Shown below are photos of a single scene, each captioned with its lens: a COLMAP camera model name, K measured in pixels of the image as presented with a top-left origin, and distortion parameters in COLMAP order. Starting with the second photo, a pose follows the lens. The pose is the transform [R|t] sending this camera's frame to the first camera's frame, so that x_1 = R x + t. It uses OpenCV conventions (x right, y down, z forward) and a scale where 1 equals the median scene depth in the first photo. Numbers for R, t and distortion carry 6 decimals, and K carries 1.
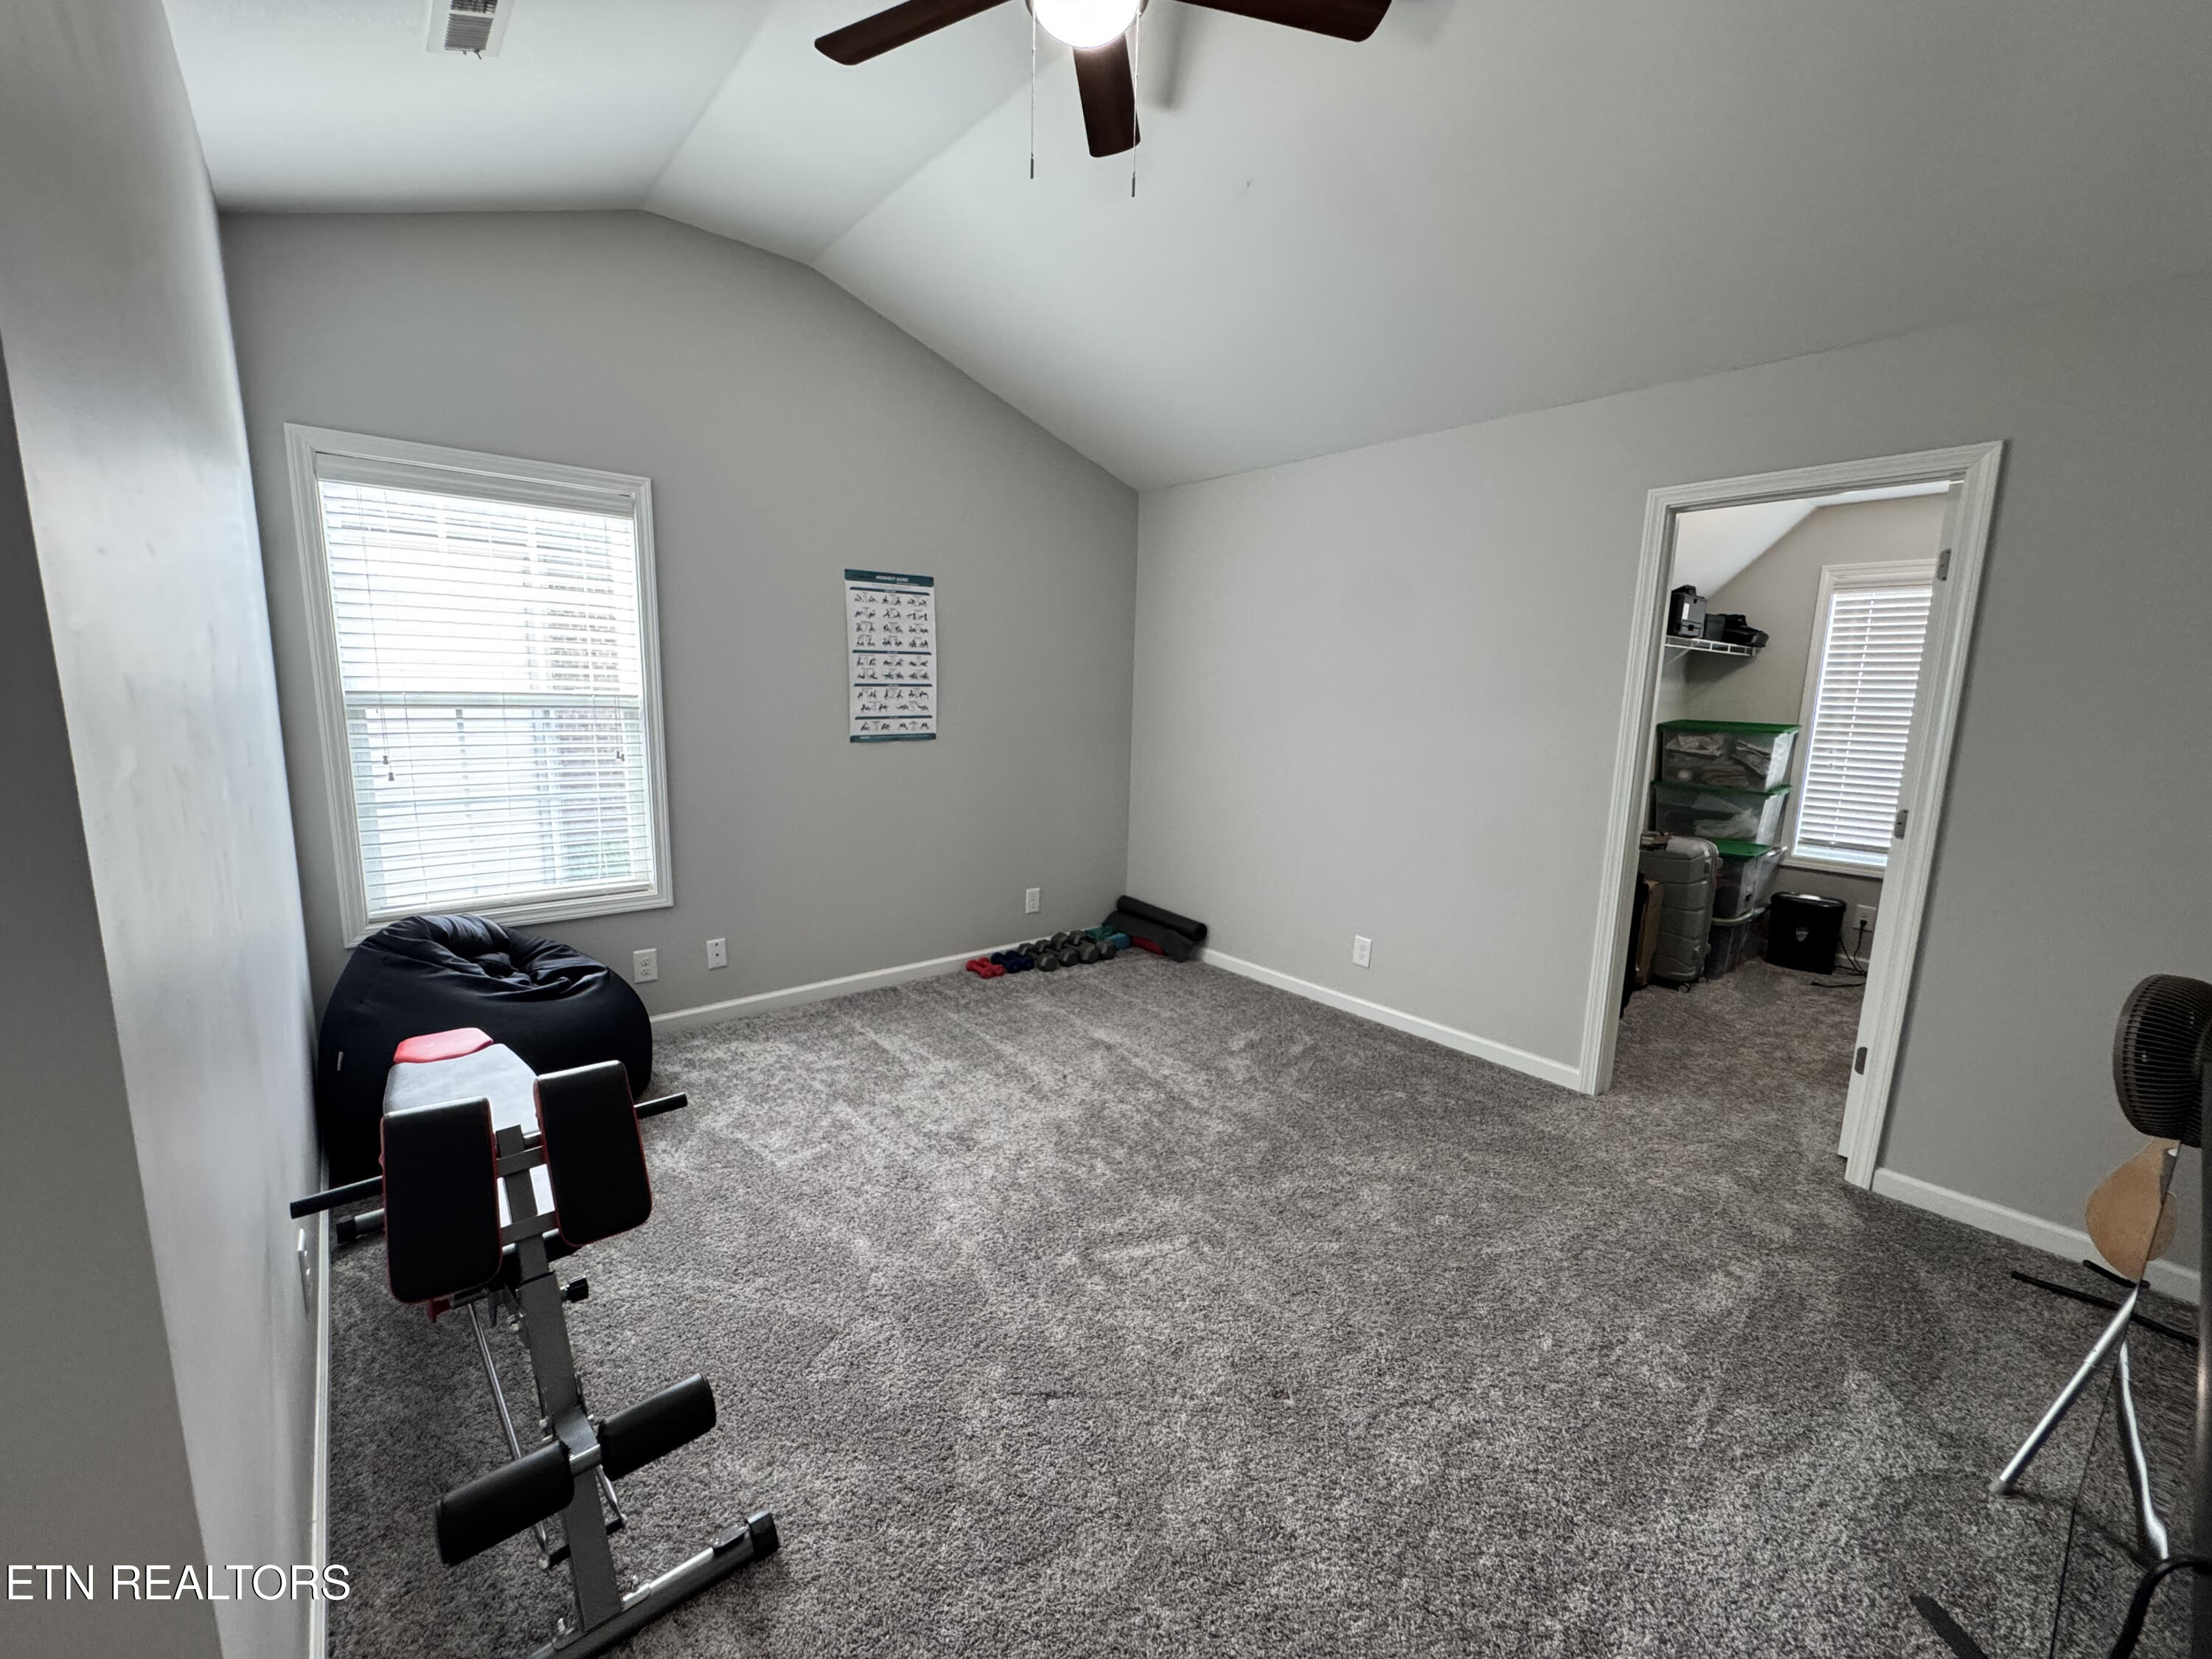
lens RADIAL K [[889.8, 0, 1106.0], [0, 889.8, 829.5], [0, 0, 1]] dist [-0.002161, -0.000374]
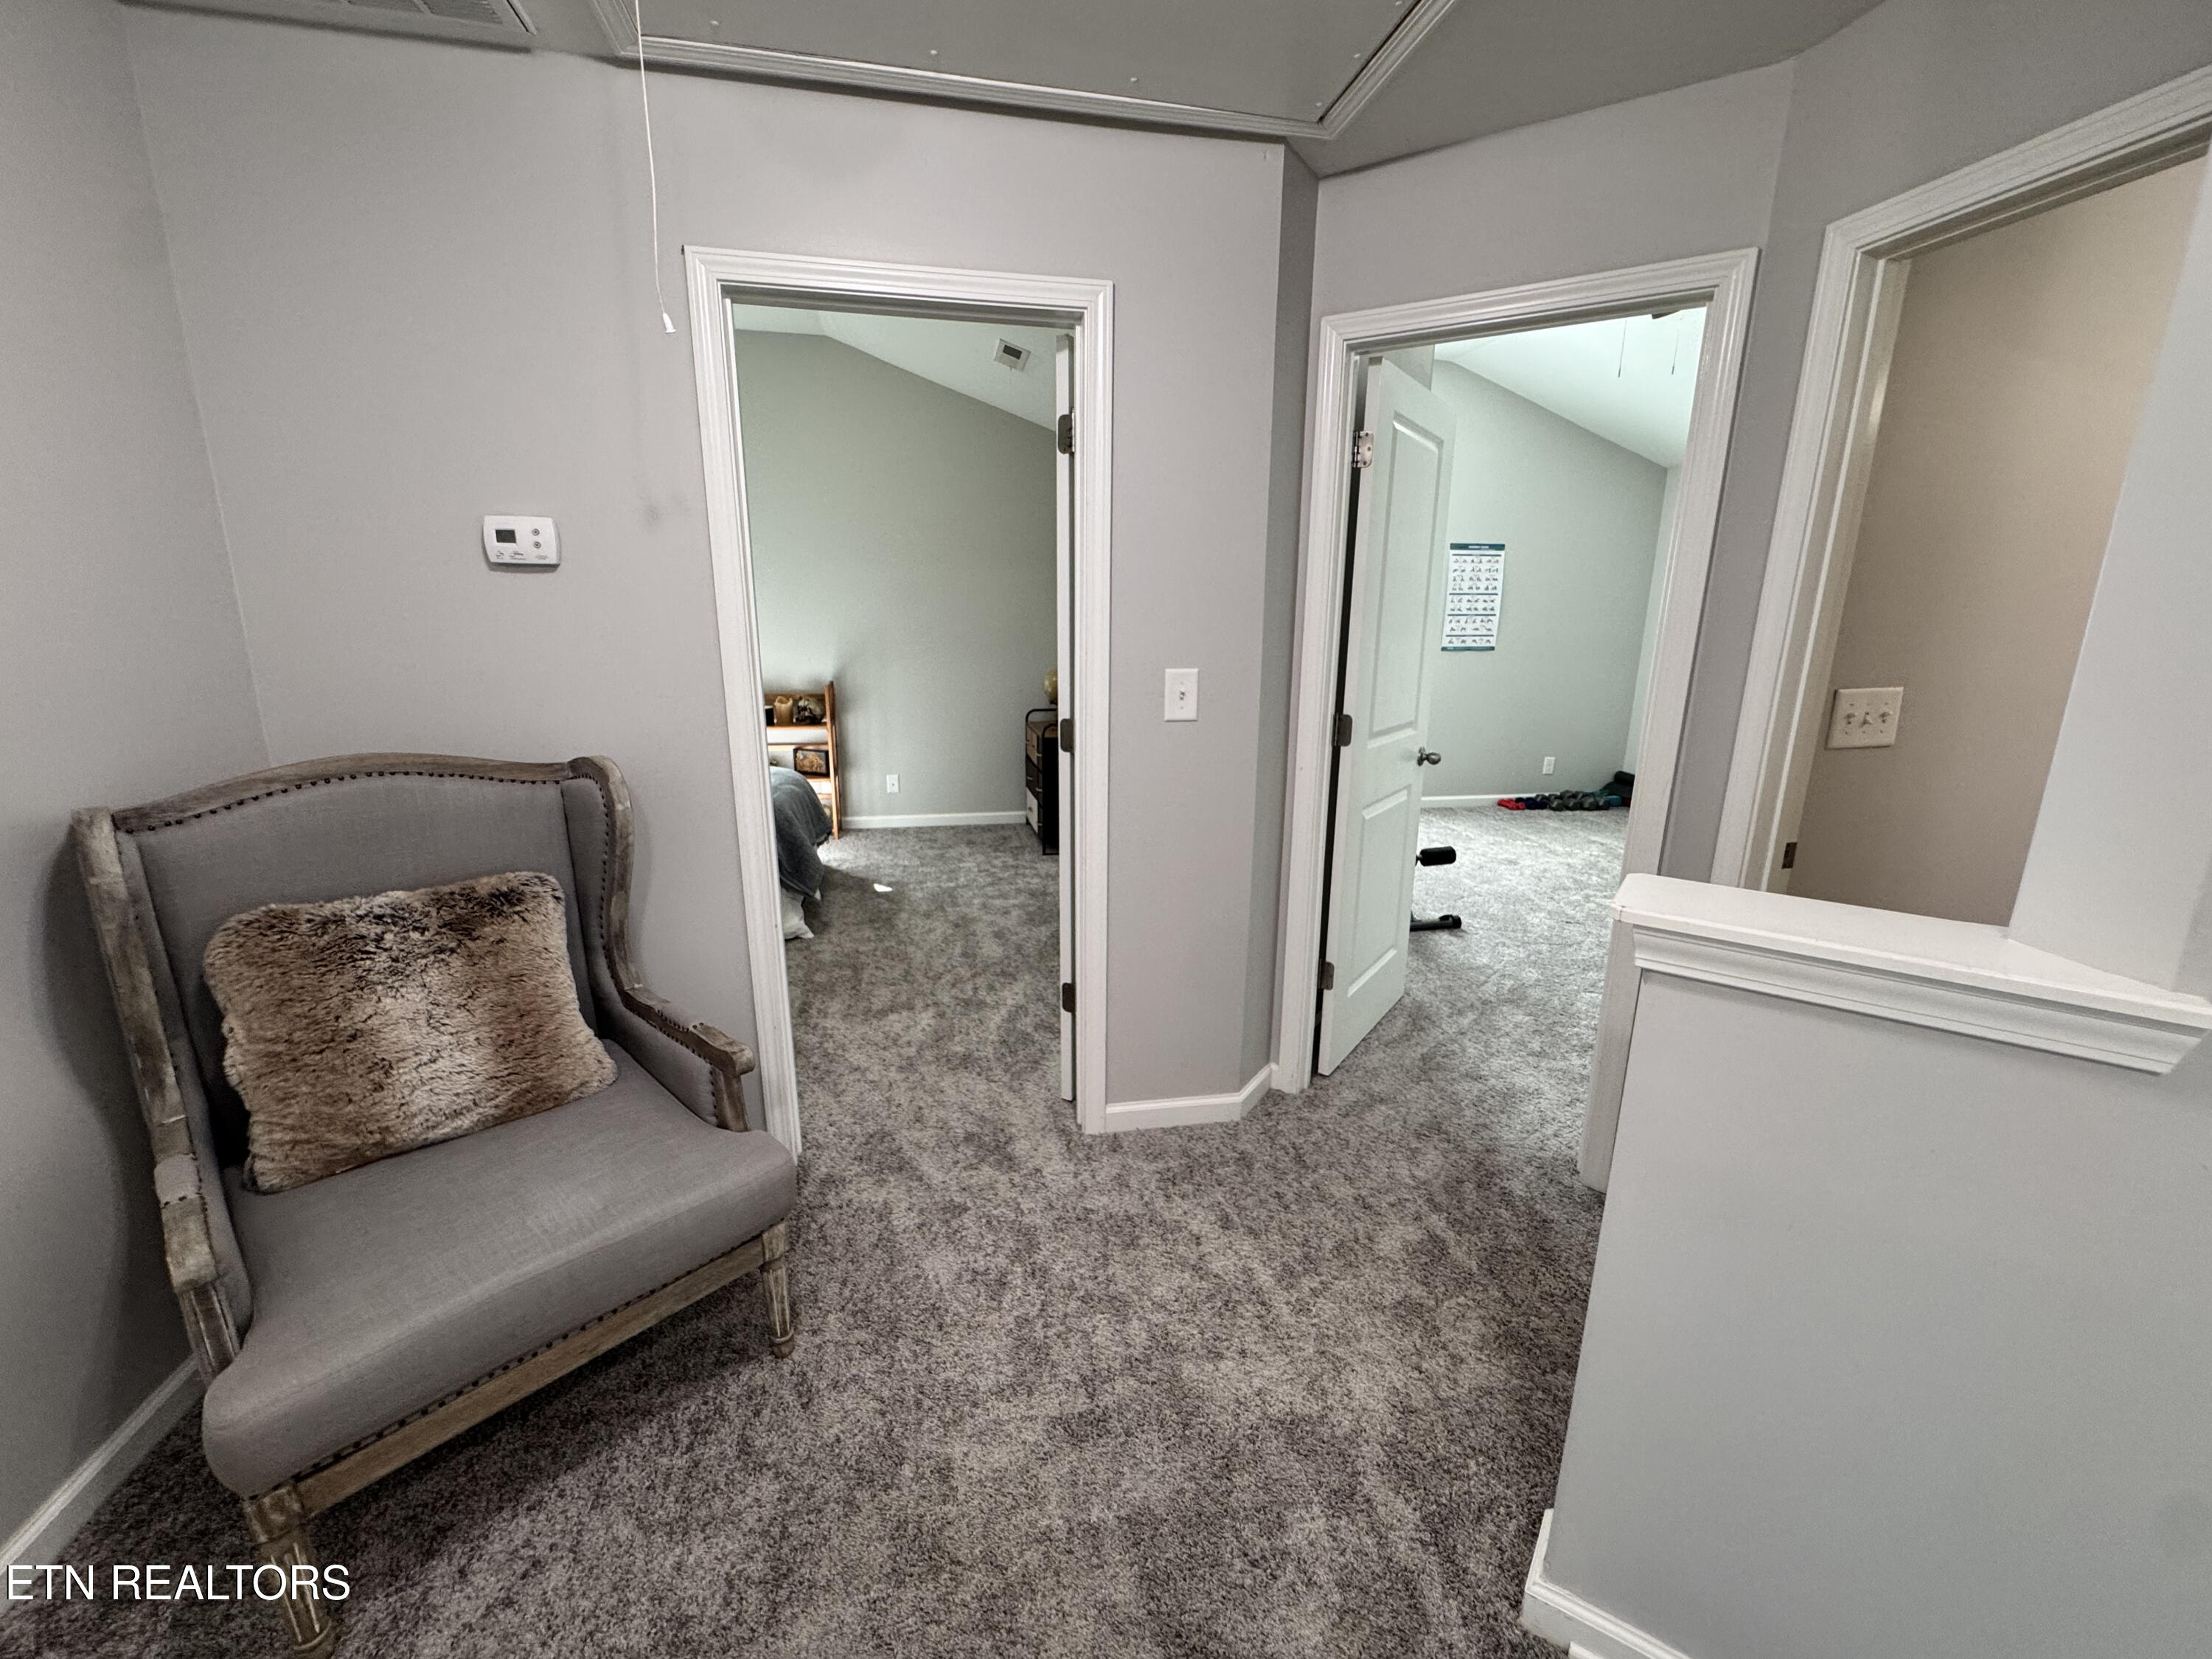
lens RADIAL K [[889.8, 0, 1106.0], [0, 889.8, 829.5], [0, 0, 1]] dist [-0.002161, -0.000374]
pose [[0.875168, 0.098525, -0.473681, -0.047117], [-0.069305, 0.994478, 0.078803, 0.323340], [0.478830, -0.036138, 0.877164, -1.677413]]
